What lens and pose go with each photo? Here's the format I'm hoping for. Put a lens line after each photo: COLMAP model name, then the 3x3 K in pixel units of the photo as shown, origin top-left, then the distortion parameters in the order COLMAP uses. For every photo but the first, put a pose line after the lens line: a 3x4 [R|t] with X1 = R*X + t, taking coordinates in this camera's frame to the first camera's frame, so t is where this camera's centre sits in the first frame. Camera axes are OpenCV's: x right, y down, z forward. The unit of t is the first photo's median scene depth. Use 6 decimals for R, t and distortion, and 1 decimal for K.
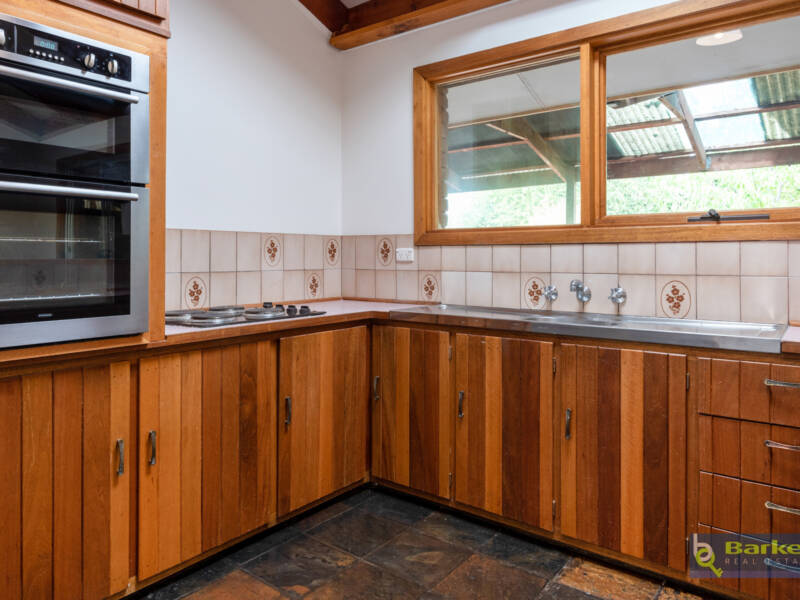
lens RADIAL K [[568.1, 0, 400.4], [0, 568.1, 258.8], [0, 0, 1]] dist [-0.000773, -0.001011]
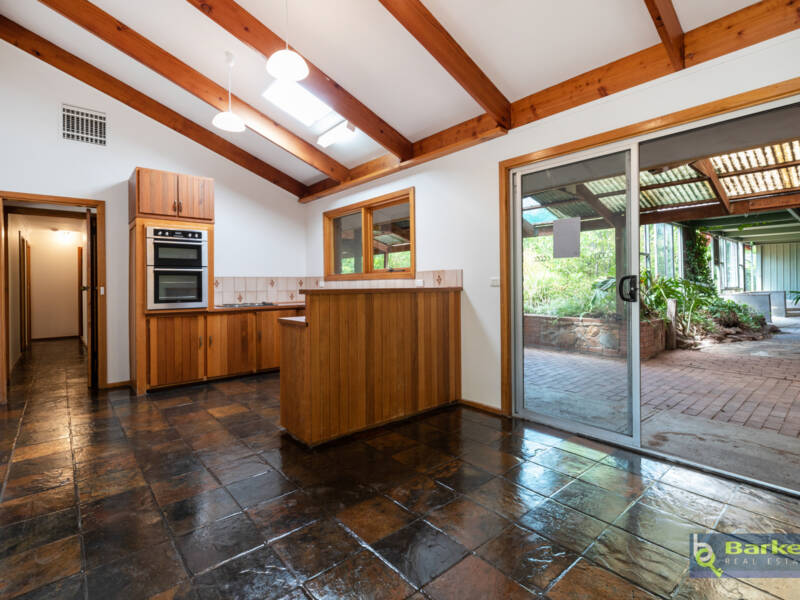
lens RADIAL K [[391.3, 0, 401.3], [0, 391.3, 288.4], [0, 0, 1]] dist [-0.001176, -0.000450]
pose [[0.980162, -0.009216, -0.197985, 0.936297], [0.010289, 0.999937, 0.004391, 0.008160], [0.197932, -0.006341, 0.980195, -0.891741]]
